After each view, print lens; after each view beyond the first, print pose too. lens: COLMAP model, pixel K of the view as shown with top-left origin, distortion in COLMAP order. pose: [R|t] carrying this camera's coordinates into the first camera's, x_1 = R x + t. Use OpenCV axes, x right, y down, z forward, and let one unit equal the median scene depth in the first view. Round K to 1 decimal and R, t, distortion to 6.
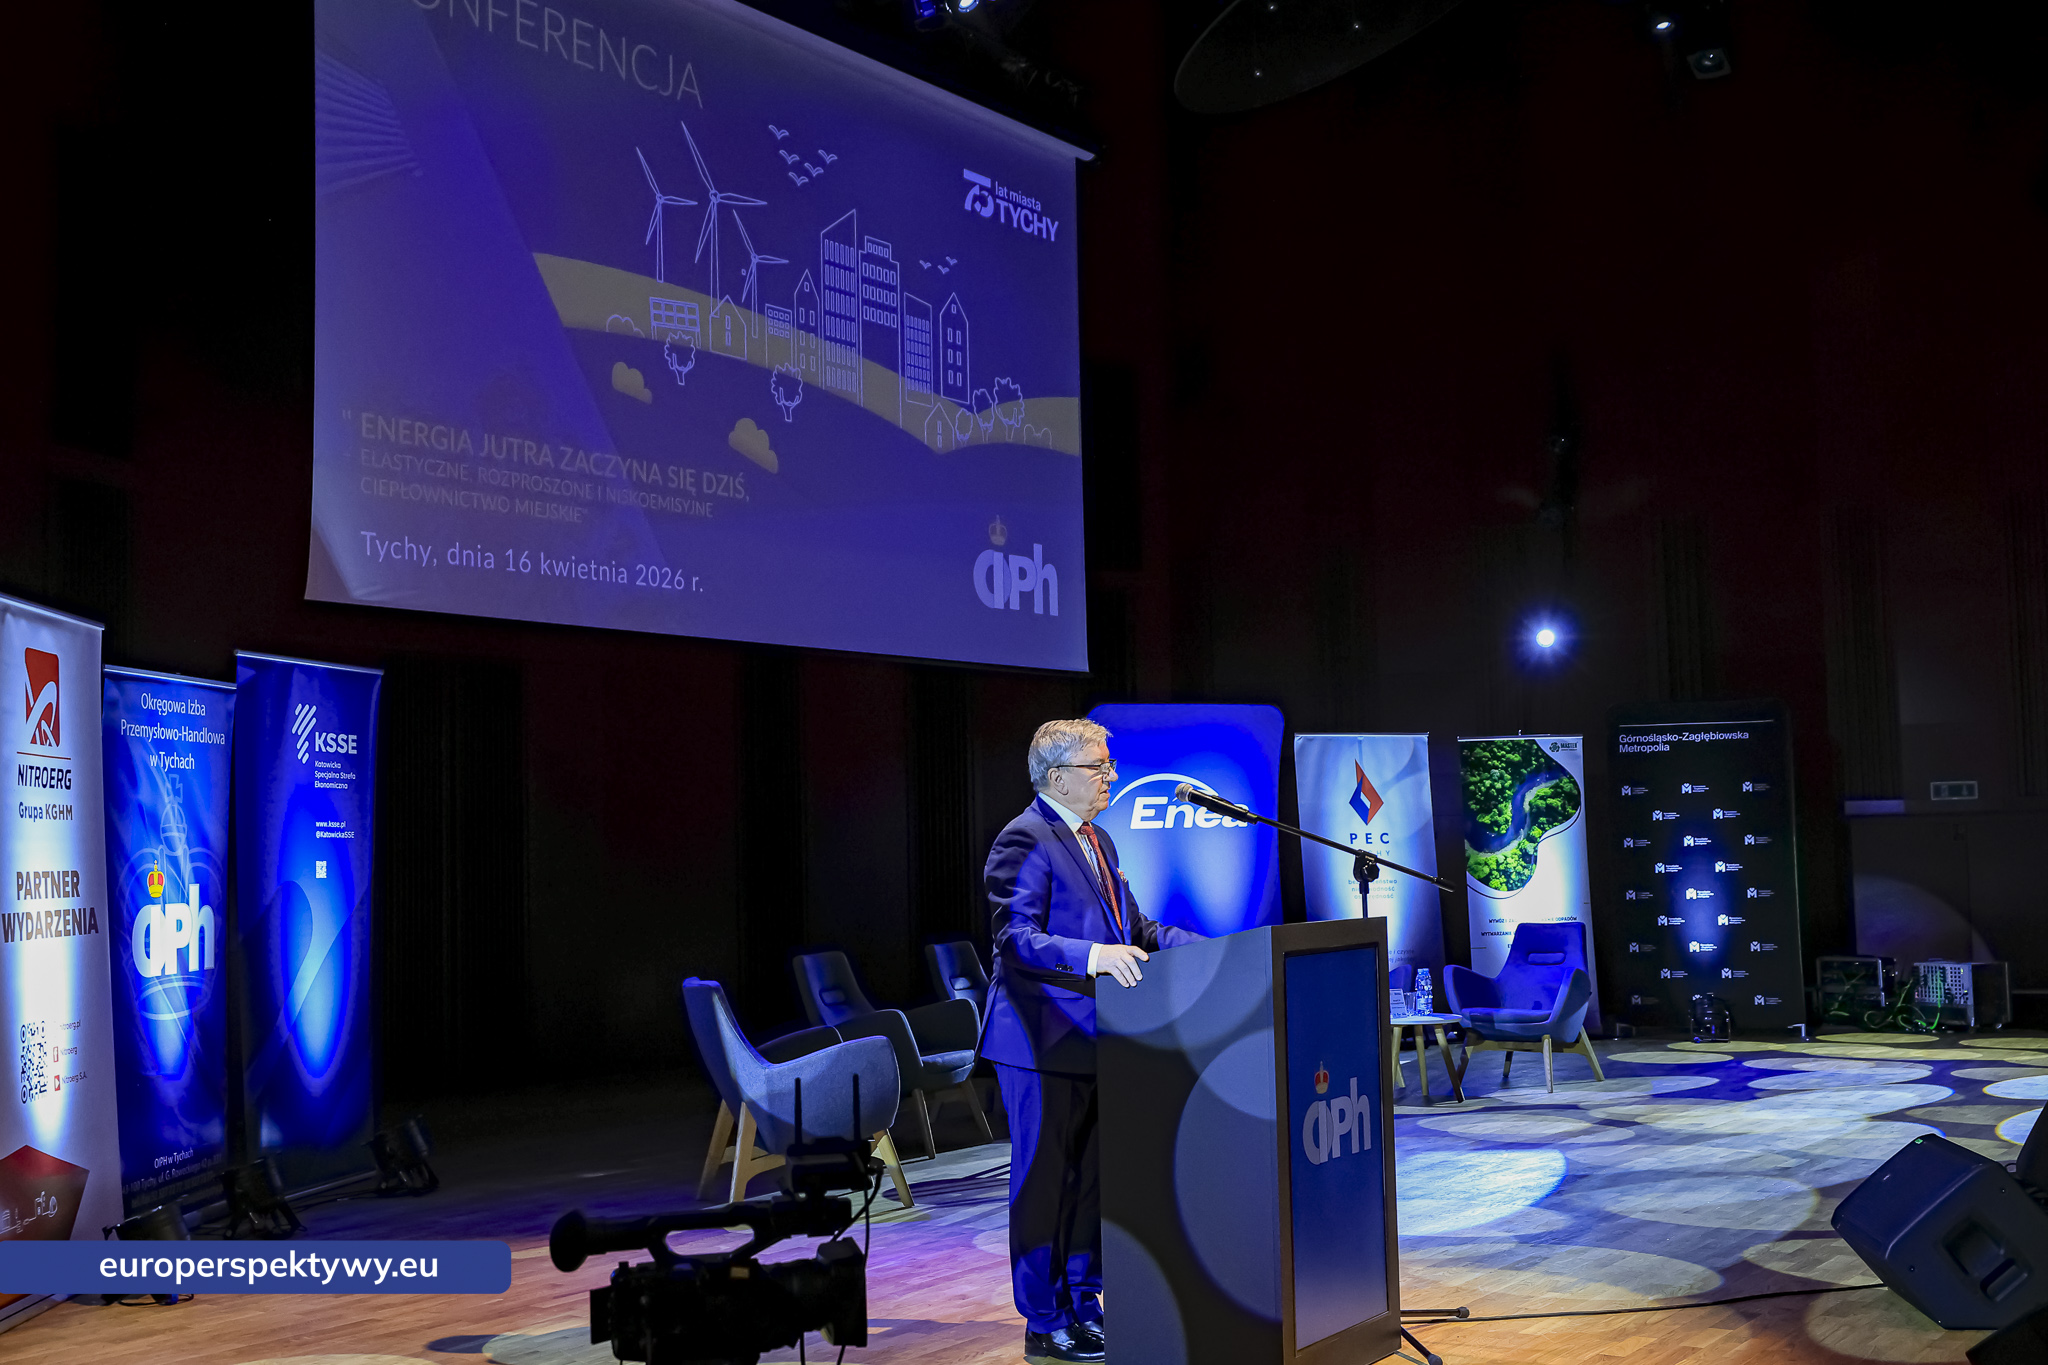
lens RADIAL K [[2281.1, 0, 1024.0], [0, 2281.1, 682.5], [0, 0, 1]] dist [0.067238, 0.011760]
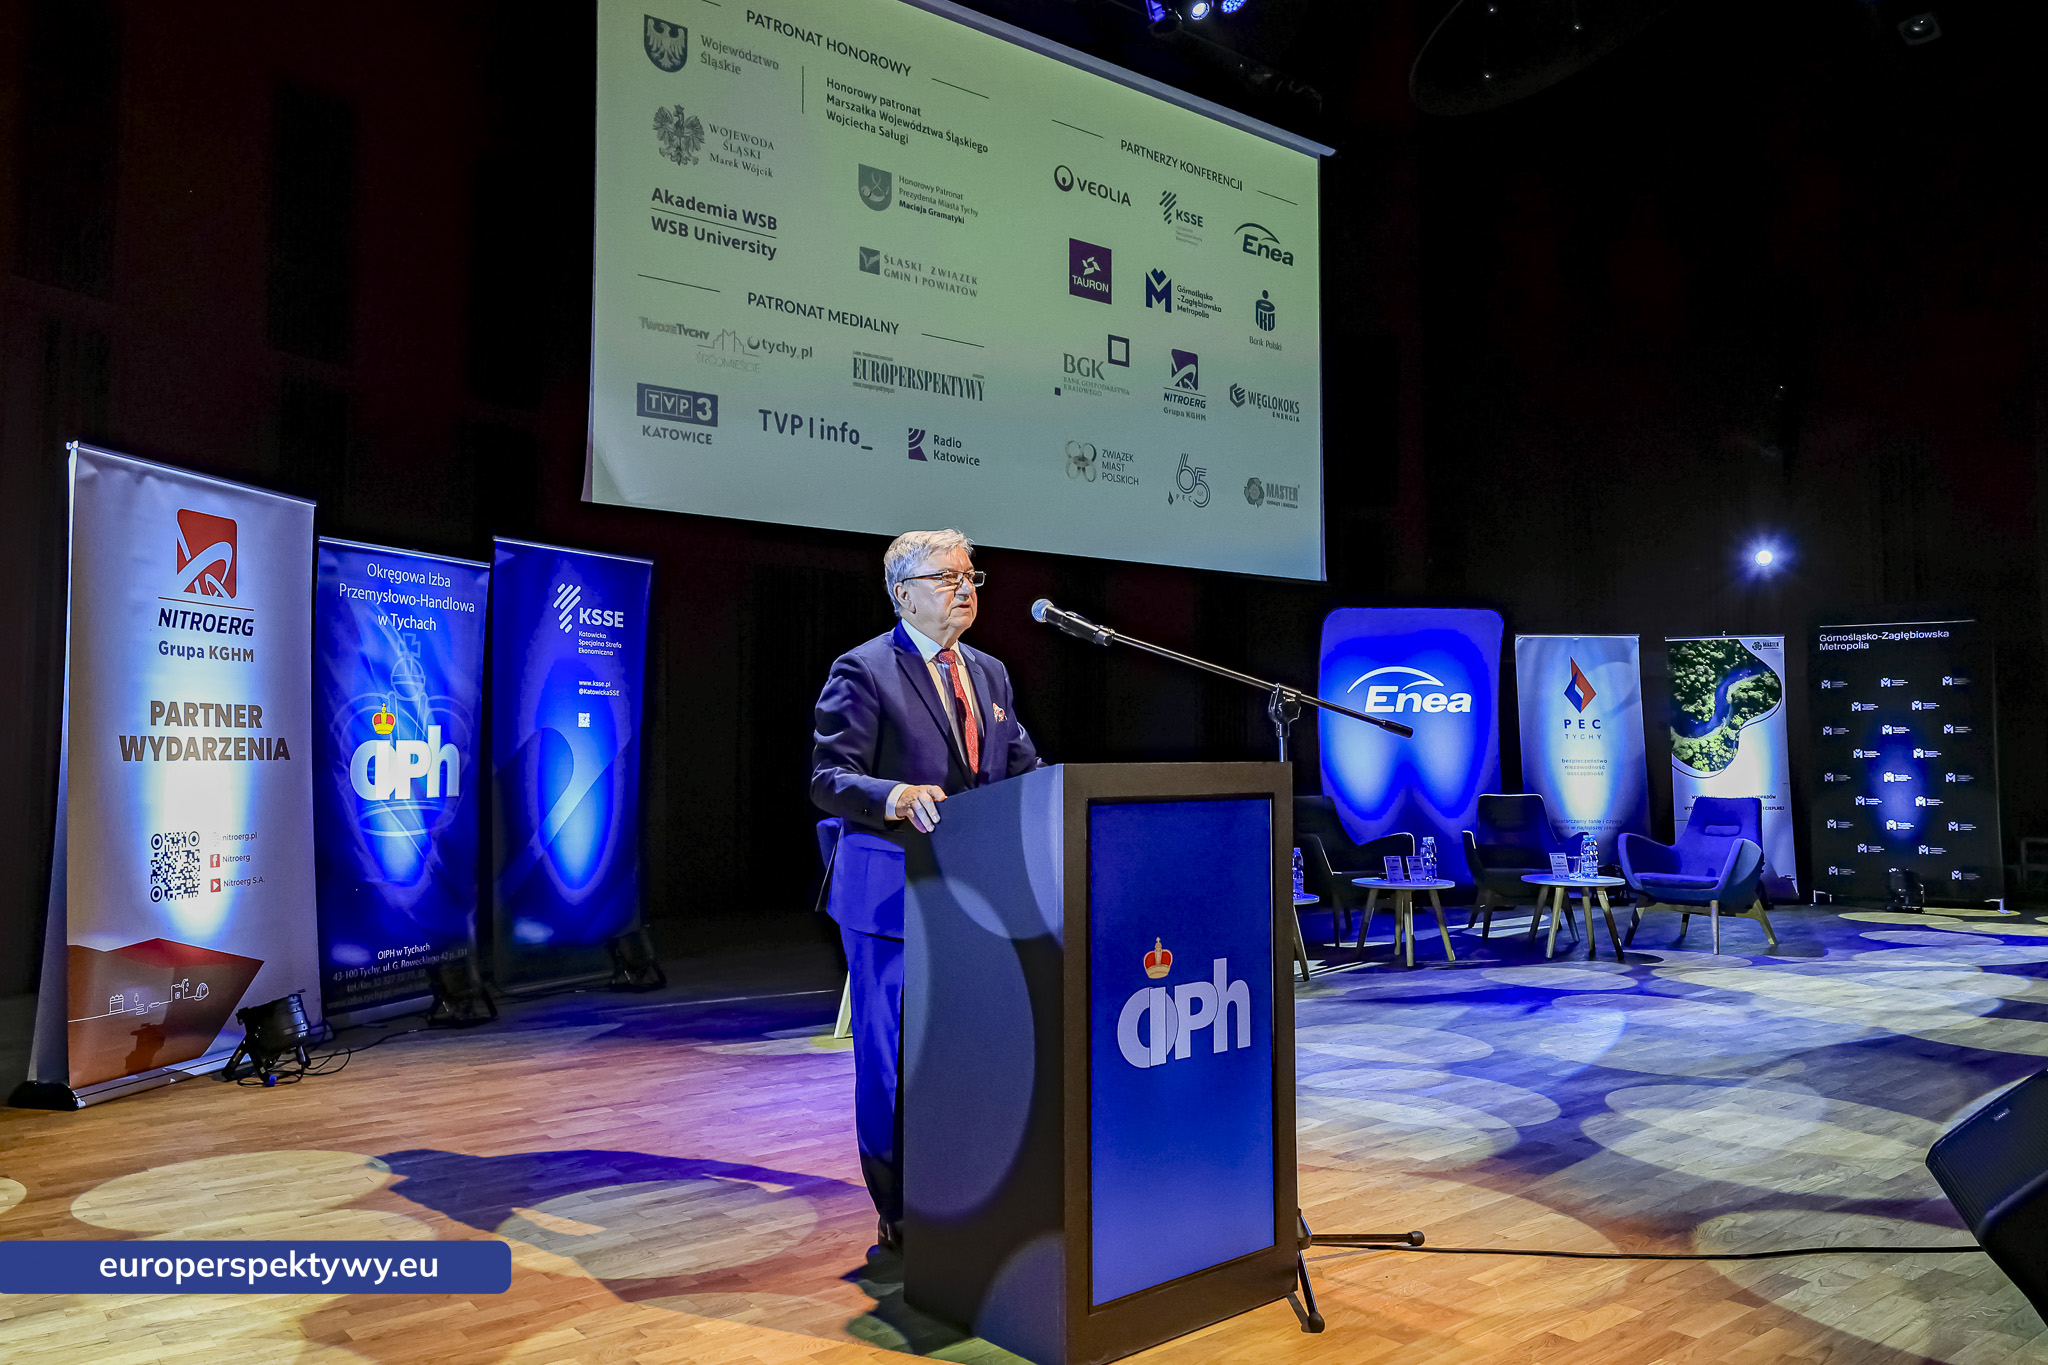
lens RADIAL K [[1491.0, 0, 1028.4], [0, 1491.0, 666.5], [0, 0, 1]] dist [-0.009019, 0.040293]
pose [[0.961825, 0.003854, -0.273639, 0.135755], [0.001296, 0.999825, 0.018637, 0.037857], [0.273663, -0.018280, 0.961652, 0.298289]]
